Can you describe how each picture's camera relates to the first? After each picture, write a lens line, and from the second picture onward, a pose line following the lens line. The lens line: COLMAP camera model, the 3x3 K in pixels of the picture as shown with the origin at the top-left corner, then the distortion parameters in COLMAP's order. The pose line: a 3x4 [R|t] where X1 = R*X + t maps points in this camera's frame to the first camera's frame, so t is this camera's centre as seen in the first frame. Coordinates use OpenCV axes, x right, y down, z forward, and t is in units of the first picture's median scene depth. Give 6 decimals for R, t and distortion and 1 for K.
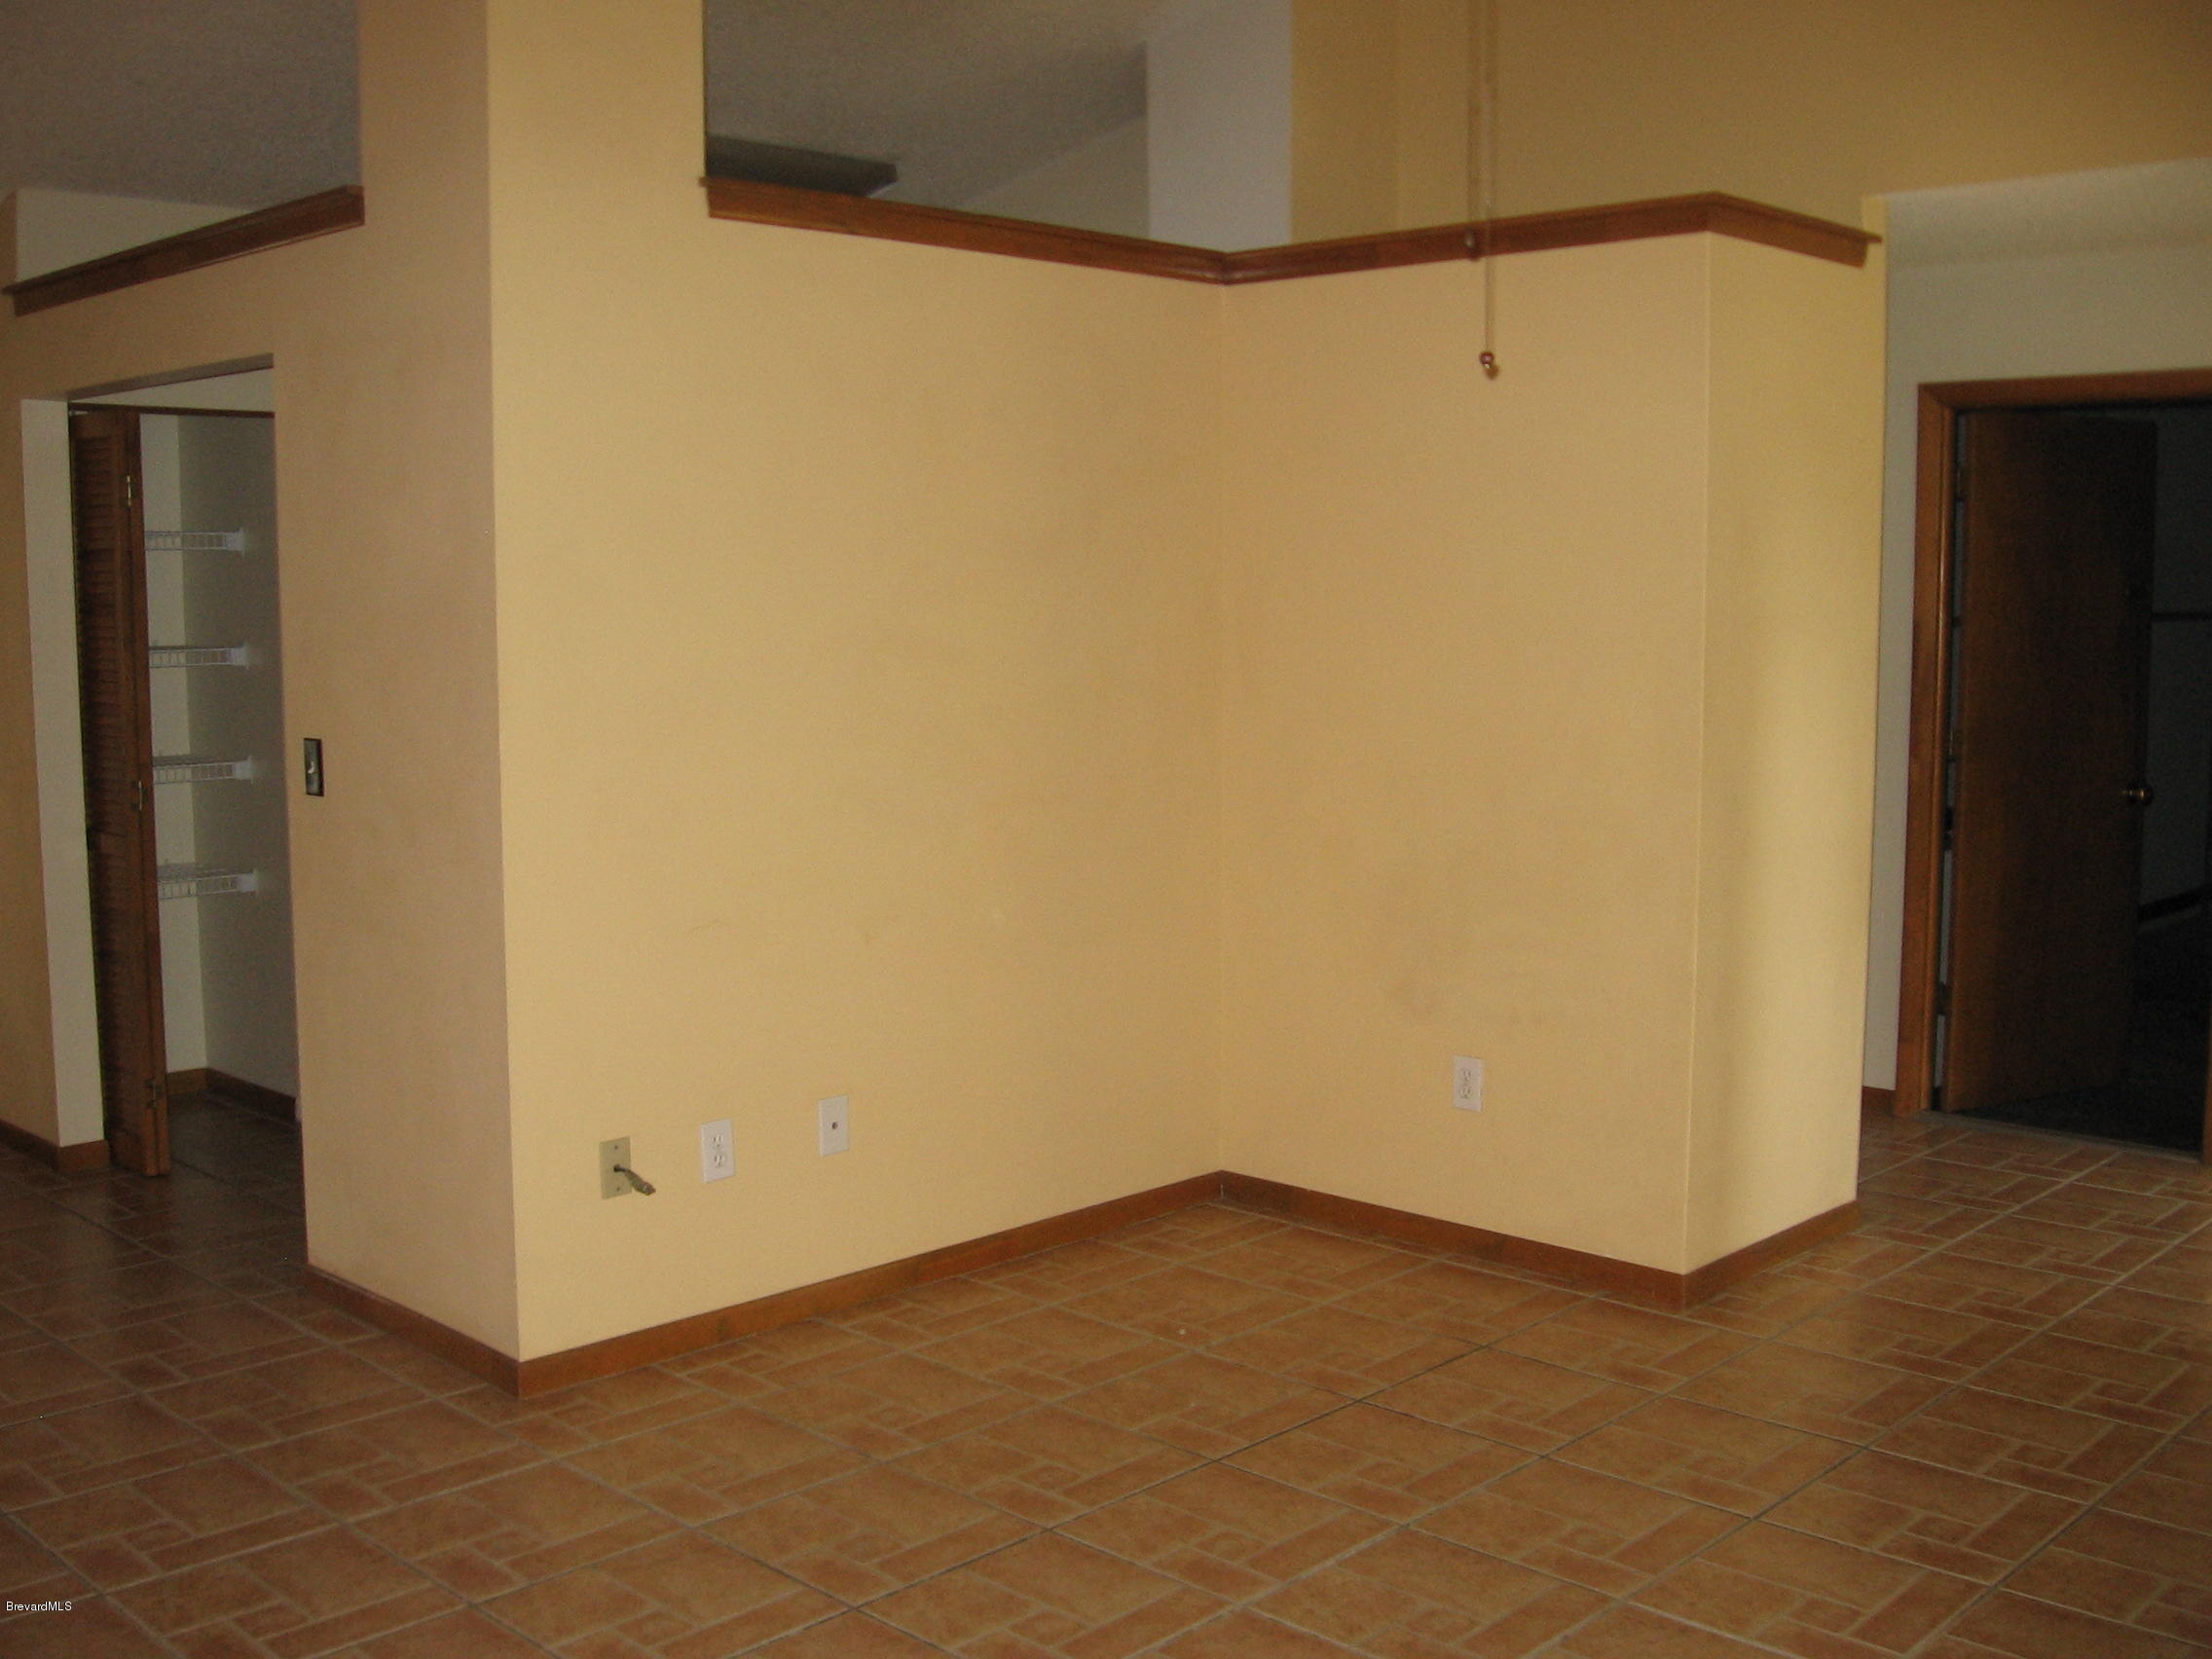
lens RADIAL K [[2284.2, 0, 1095.1], [0, 2284.2, 849.3], [0, 0, 1]] dist [-0.109591, 0.000000]
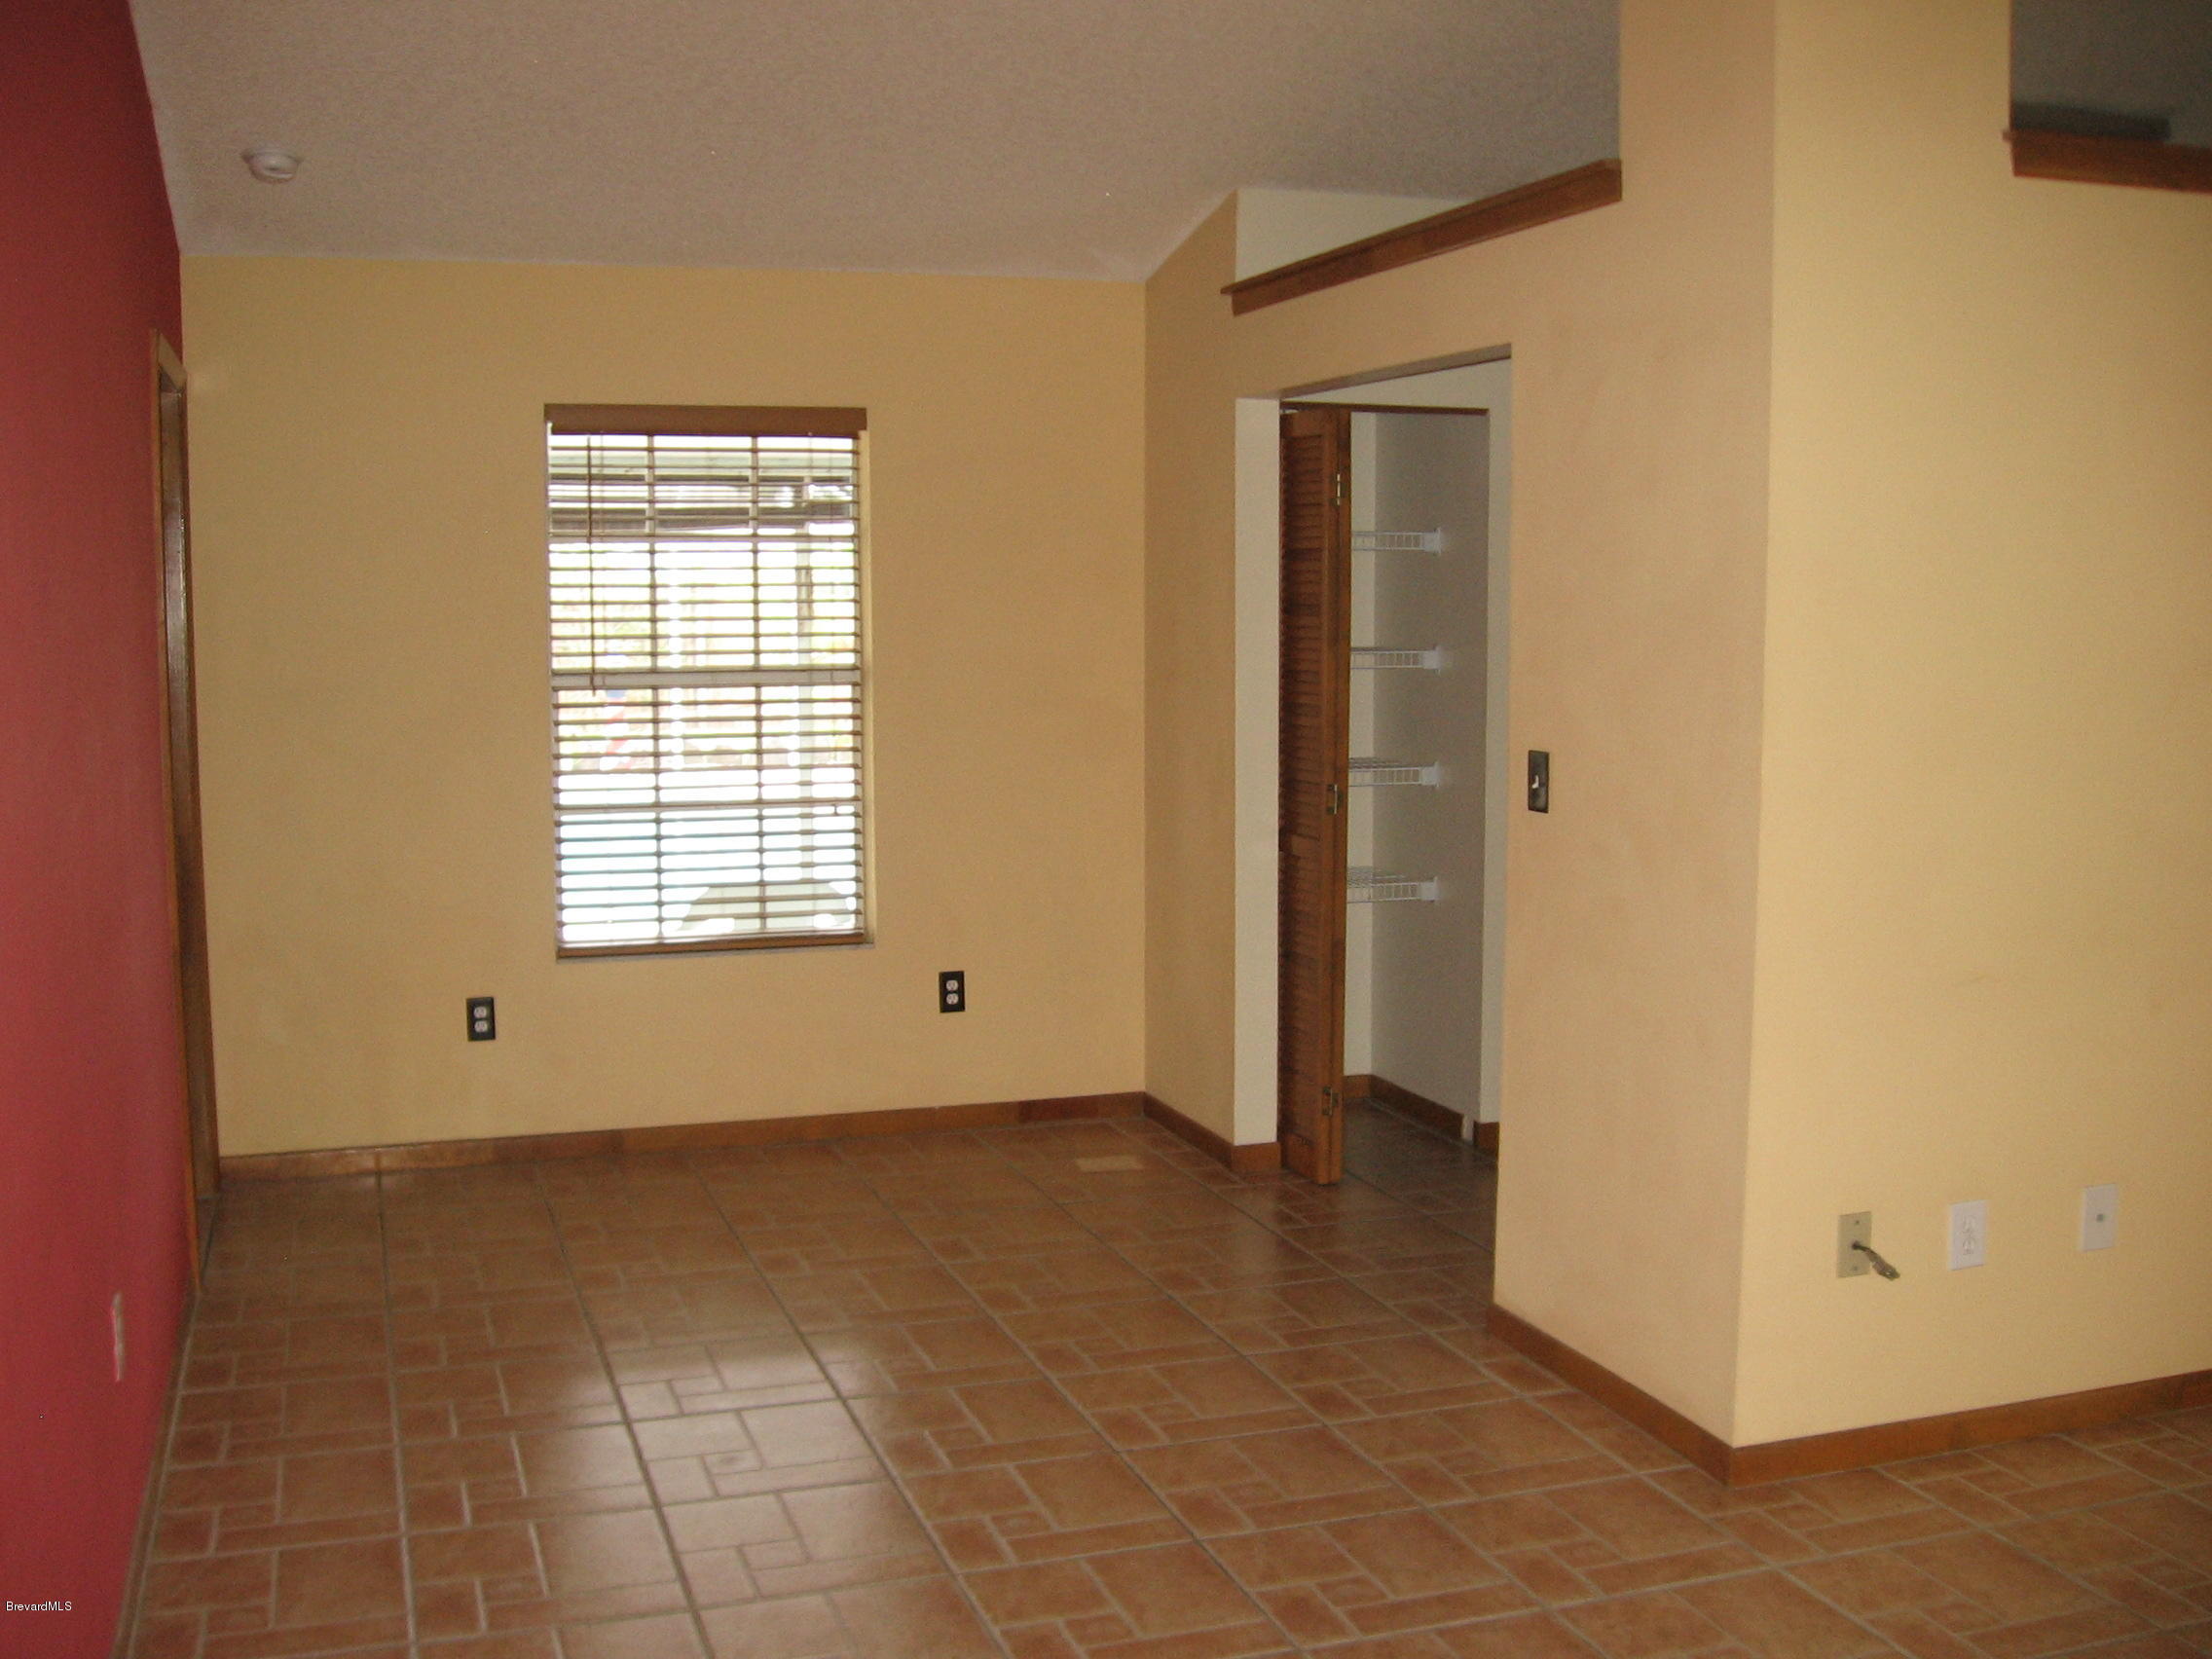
lens RADIAL K [[2284.2, 0, 1087.7], [0, 2284.2, 828.9], [0, 0, 1]] dist [-0.109591, 0.000000]
pose [[0.889971, 0.047331, -0.453554, -0.084574], [-0.052054, 0.998642, 0.002072, -0.008932], [0.453036, 0.021766, 0.891226, 0.069738]]
